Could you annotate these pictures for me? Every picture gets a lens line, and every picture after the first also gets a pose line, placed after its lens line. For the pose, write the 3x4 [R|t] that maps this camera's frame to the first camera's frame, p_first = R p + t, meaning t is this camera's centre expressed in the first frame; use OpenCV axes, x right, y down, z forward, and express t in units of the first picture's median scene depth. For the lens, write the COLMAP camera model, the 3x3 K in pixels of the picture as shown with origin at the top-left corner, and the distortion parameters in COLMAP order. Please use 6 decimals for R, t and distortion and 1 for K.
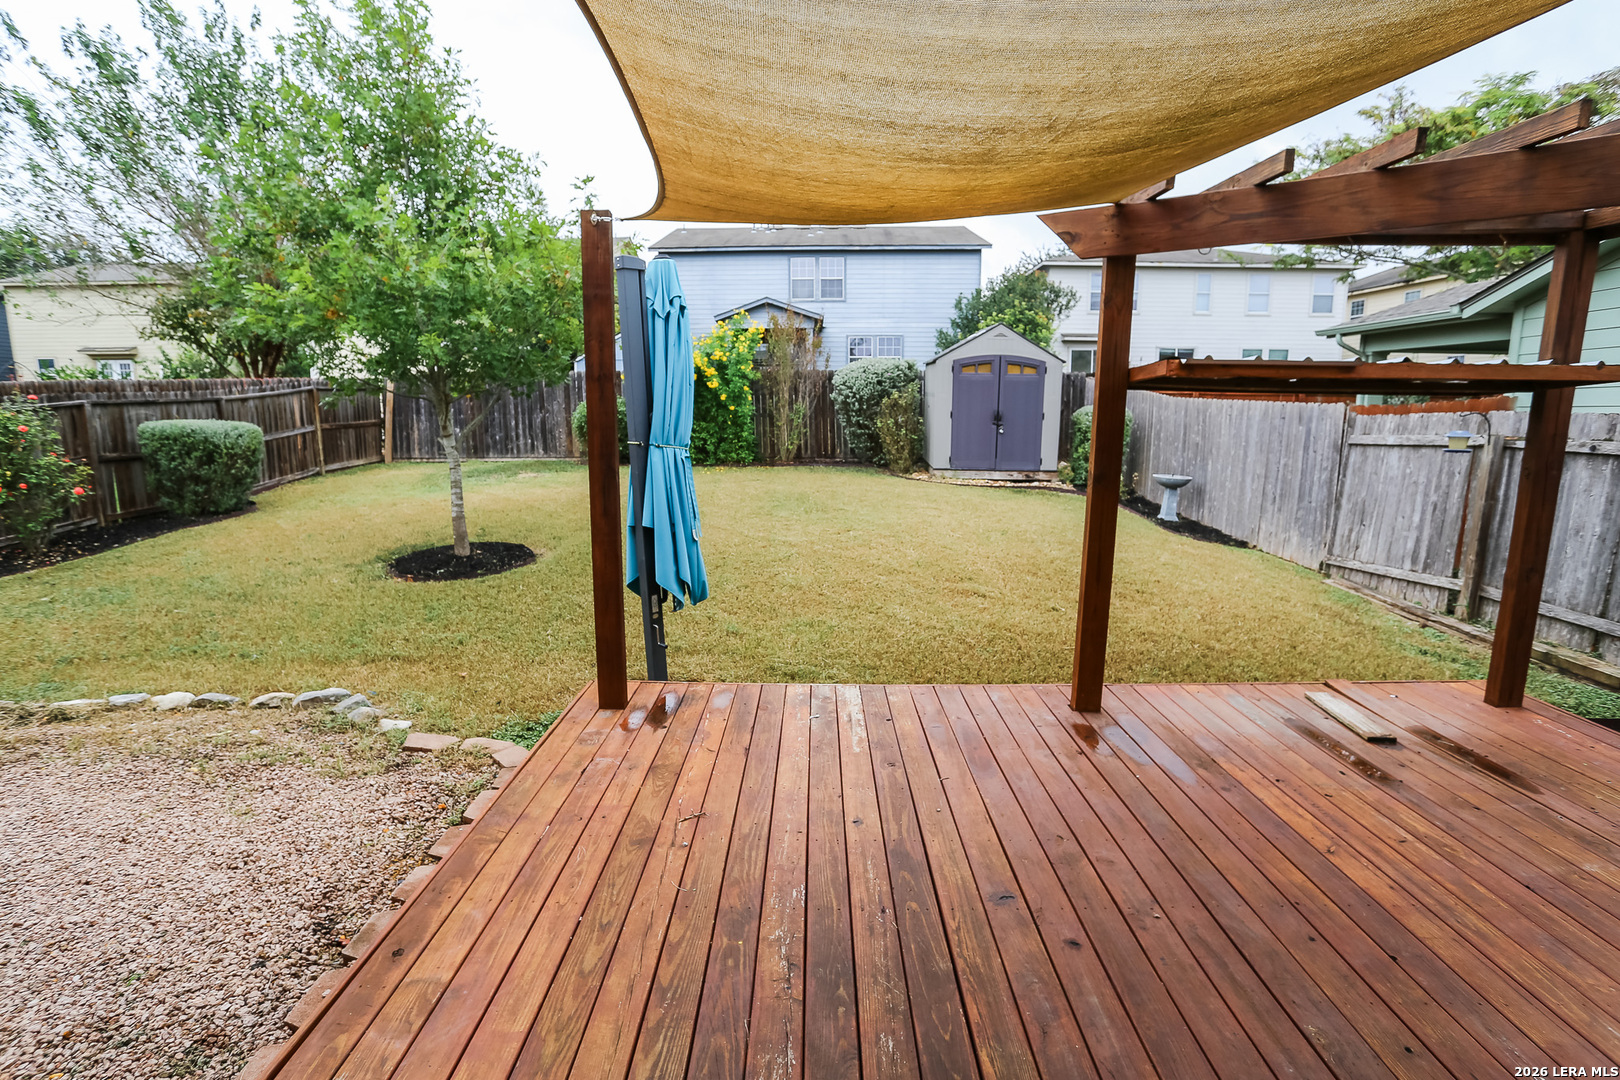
lens RADIAL K [[788.9, 0, 798.3], [0, 788.9, 540.4], [0, 0, 1]] dist [-0.078115, 0.034543]
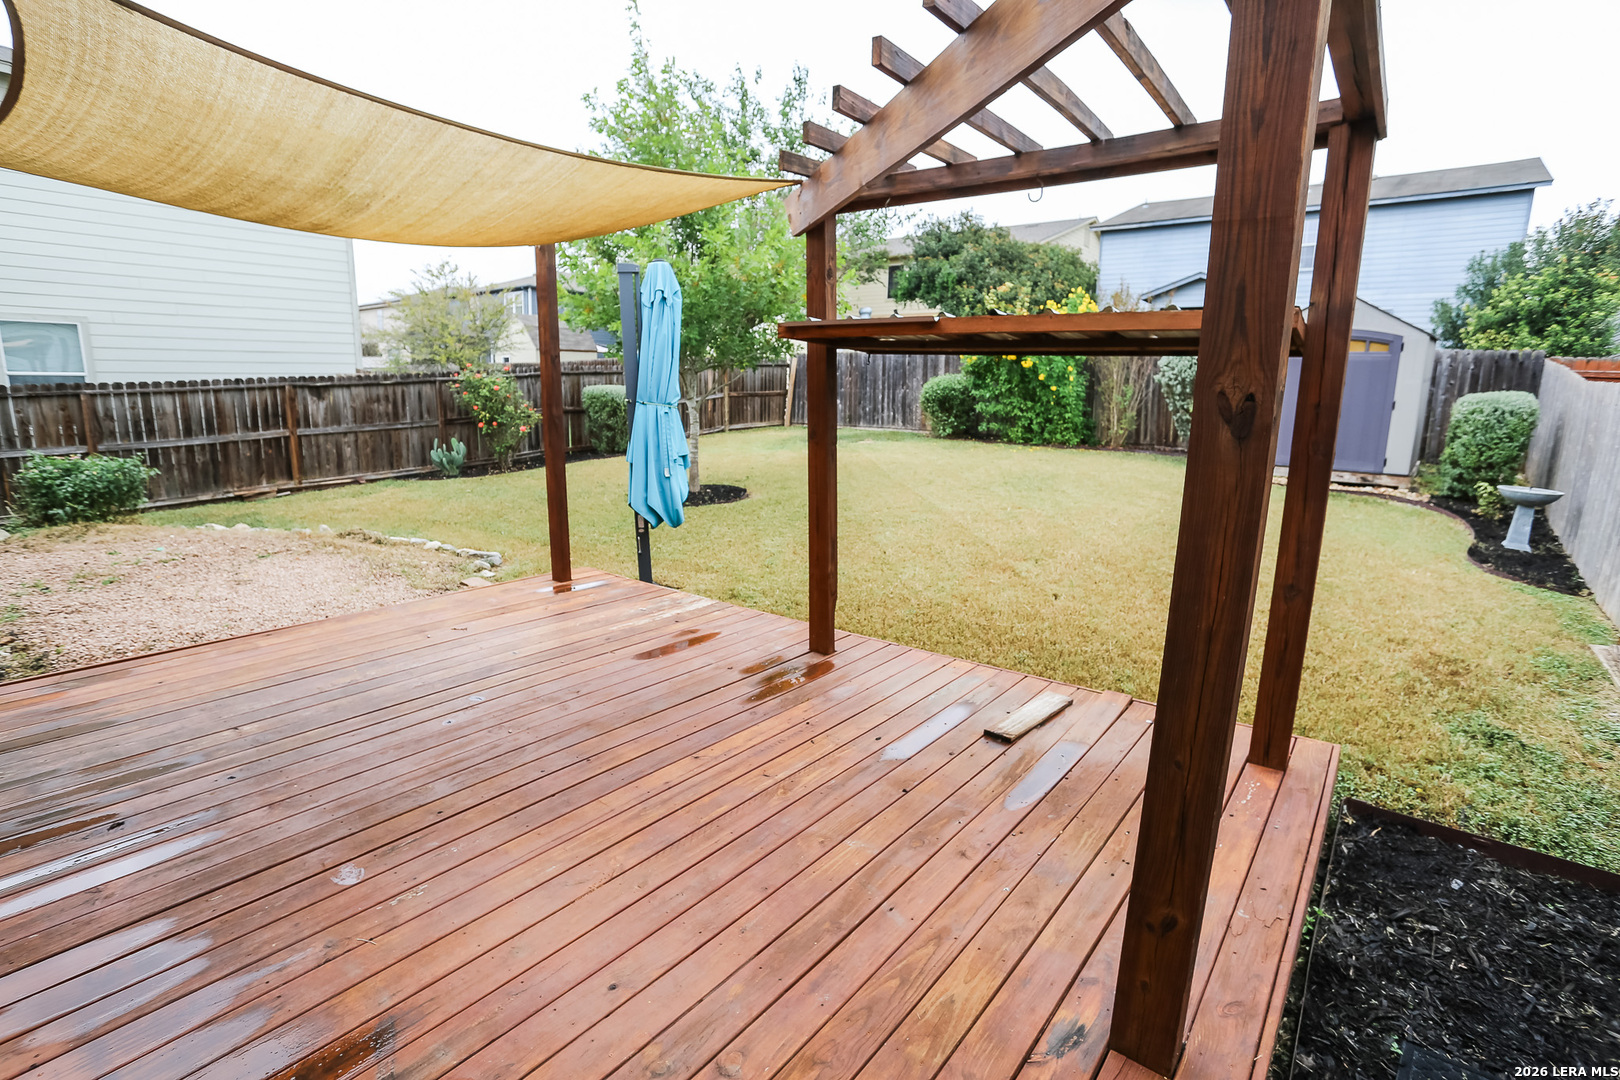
lens RADIAL K [[782.1, 0, 810.0], [0, 782.1, 540.0], [0, 0, 1]] dist [-0.078689, 0.034439]
pose [[0.805985, 0.127998, -0.577931, 0.289265], [-0.115060, 0.991596, 0.059152, 0.000020], [0.580646, 0.018822, 0.813939, 0.029850]]
